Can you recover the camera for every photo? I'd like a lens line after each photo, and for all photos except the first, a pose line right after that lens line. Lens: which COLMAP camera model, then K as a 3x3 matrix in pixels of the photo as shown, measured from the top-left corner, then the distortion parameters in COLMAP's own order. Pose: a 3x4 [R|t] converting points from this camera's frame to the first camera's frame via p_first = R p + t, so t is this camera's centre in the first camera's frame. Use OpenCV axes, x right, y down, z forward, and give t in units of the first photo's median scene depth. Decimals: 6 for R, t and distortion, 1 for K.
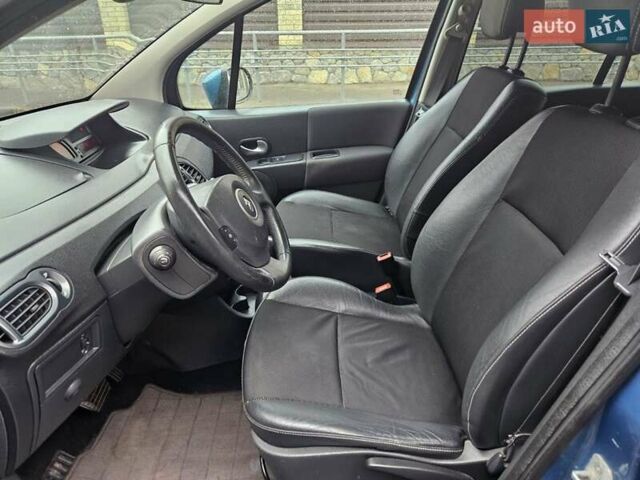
lens RADIAL K [[421.7, 0, 316.9], [0, 421.7, 237.5], [0, 0, 1]] dist [0.076441, -0.073983]
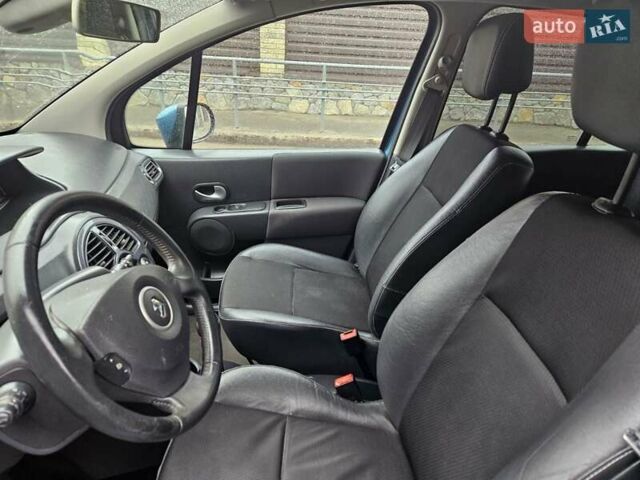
lens RADIAL K [[423.2, 0, 320.0], [0, 423.2, 240.0], [0, 0, 1]] dist [0.079843, -0.074800]
pose [[0.997283, 0.042390, 0.060252, 0.034219], [-0.039233, 0.997842, -0.052660, -0.082464], [-0.062354, 0.050153, 0.996793, 0.107370]]
